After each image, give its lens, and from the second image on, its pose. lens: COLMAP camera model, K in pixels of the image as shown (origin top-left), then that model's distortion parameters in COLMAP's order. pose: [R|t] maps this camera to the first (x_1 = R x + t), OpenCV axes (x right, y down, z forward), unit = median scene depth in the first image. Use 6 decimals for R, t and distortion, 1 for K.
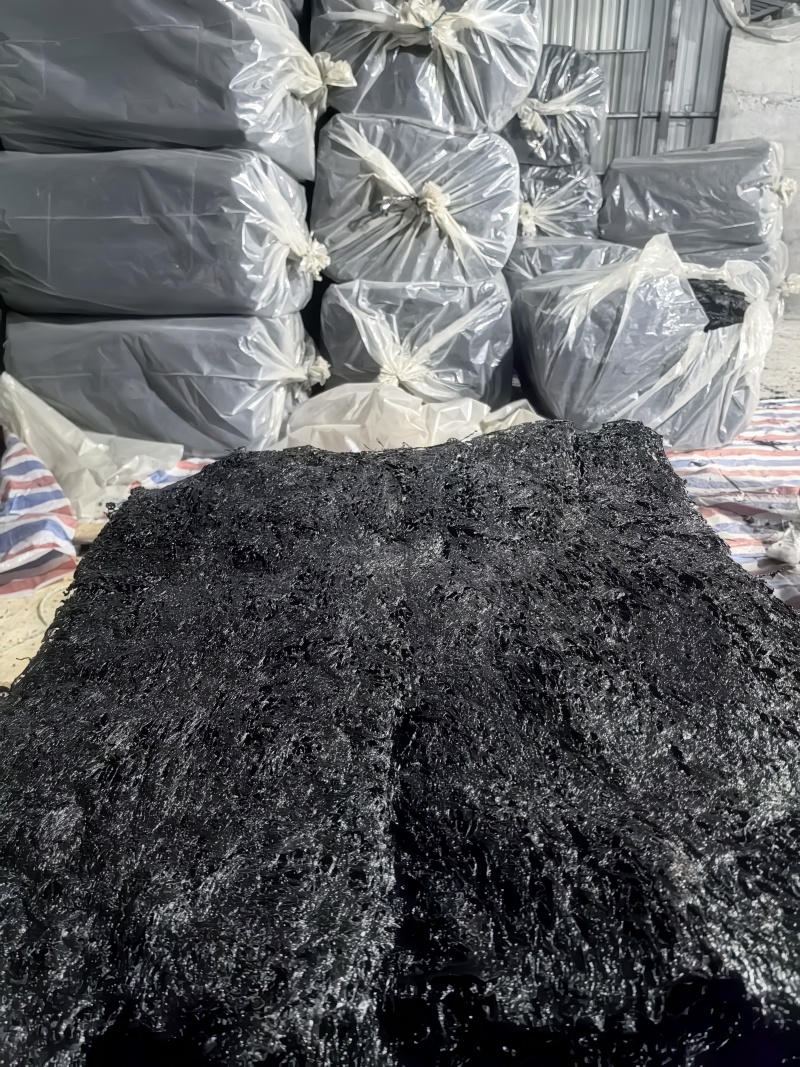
lens RADIAL K [[900.7, 0, 409.3], [0, 900.7, 561.0], [0, 0, 1]] dist [0.005555, -0.005497]
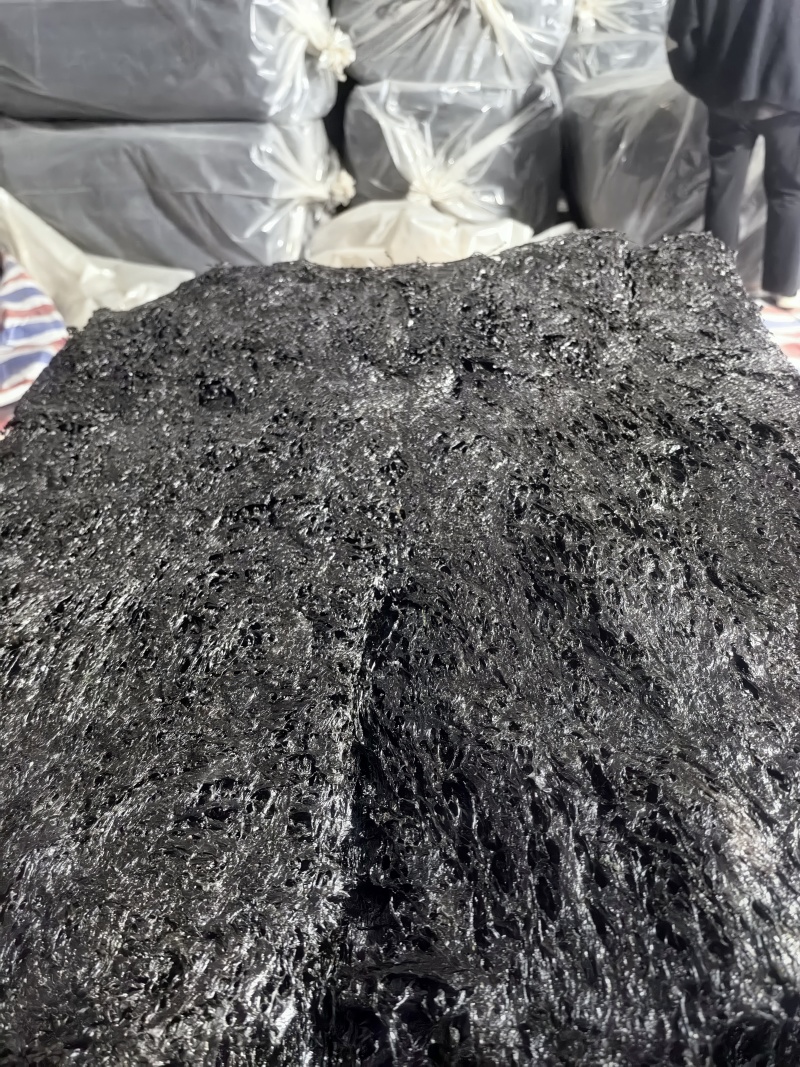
lens RADIAL K [[900.7, 0, 396.1], [0, 900.7, 555.3], [0, 0, 1]] dist [0.005555, -0.005497]
pose [[0.998246, 0.026799, -0.052791, 0.043443], [-0.017803, 0.986291, 0.164052, 0.006069], [0.056464, -0.162824, 0.985038, 0.232947]]
